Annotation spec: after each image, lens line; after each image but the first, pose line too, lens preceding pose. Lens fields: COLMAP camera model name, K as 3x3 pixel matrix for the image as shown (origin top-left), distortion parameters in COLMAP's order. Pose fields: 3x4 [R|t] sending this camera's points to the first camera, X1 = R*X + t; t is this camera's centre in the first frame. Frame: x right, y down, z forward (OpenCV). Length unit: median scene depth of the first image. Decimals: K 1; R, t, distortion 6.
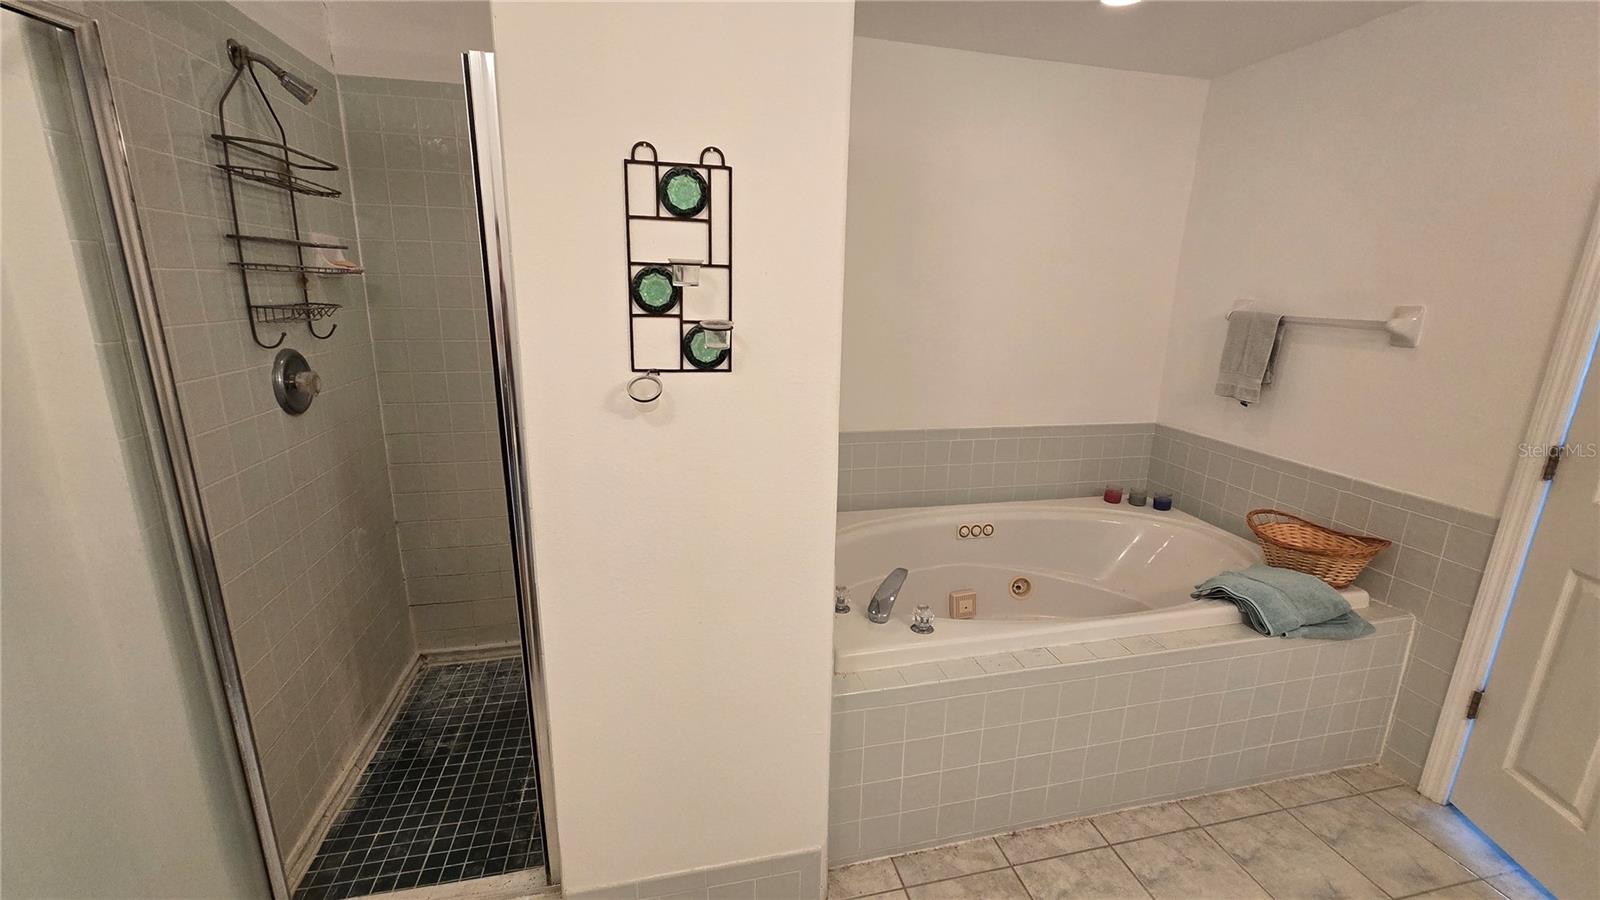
lens RADIAL K [[656.9, 0, 809.2], [0, 656.9, 449.0], [0, 0, 1]] dist [0.007099, 0.000532]
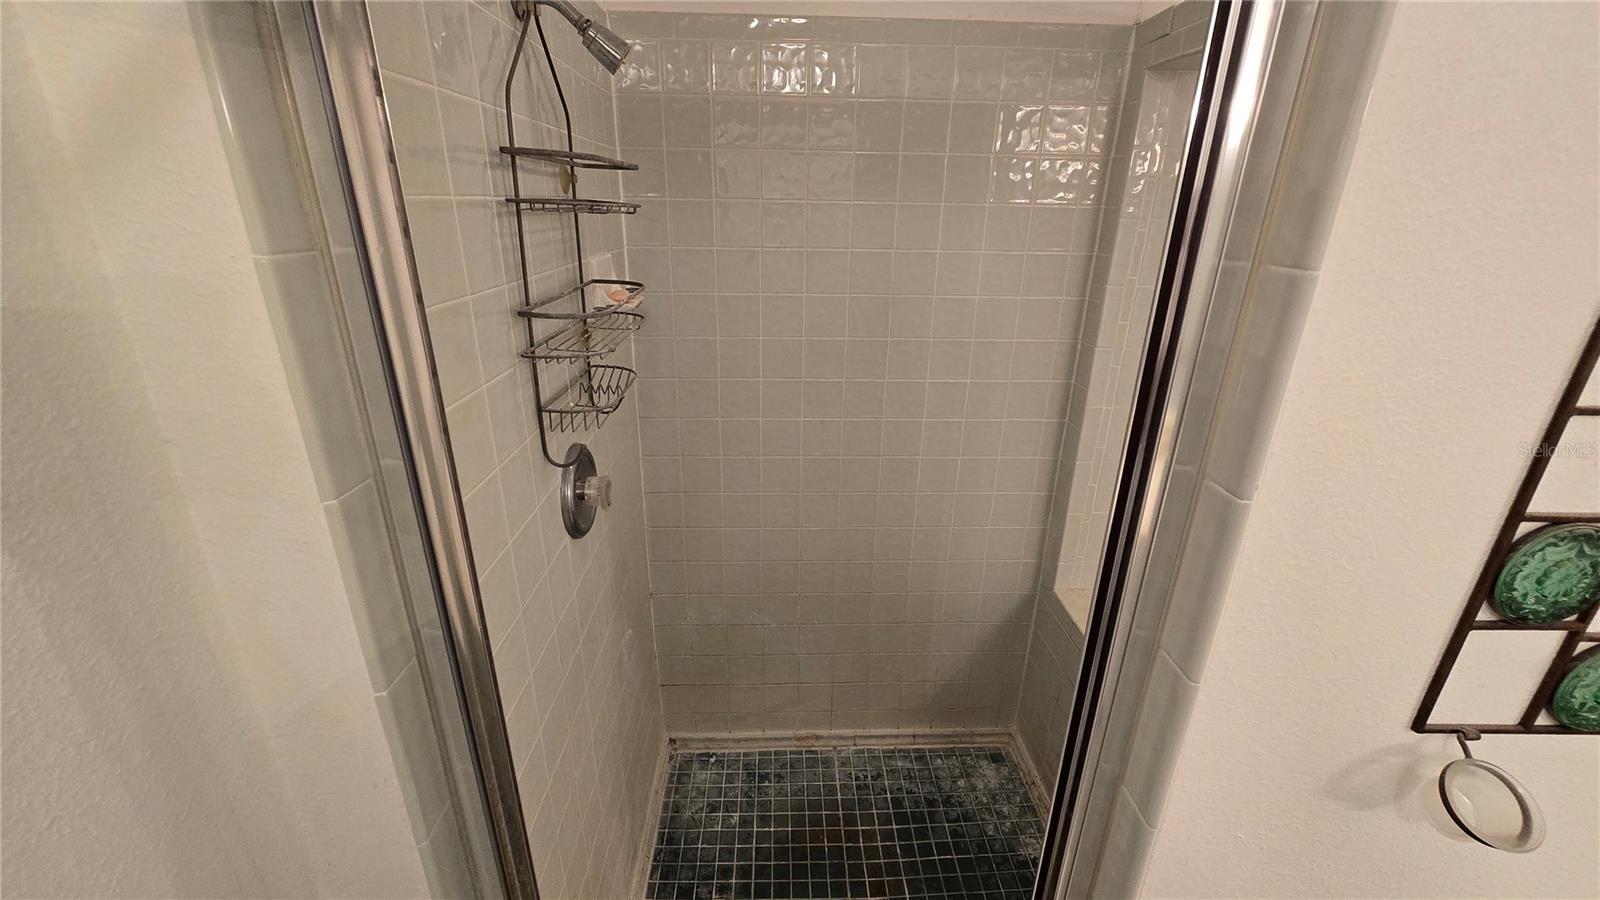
lens RADIAL K [[656.9, 0, 809.2], [0, 656.9, 449.0], [0, 0, 1]] dist [0.007099, 0.000532]
pose [[0.981648, 0.063838, -0.179698, -0.345277], [-0.042629, 0.991918, 0.119508, -0.196188], [0.185874, -0.109654, 0.976436, 0.303429]]
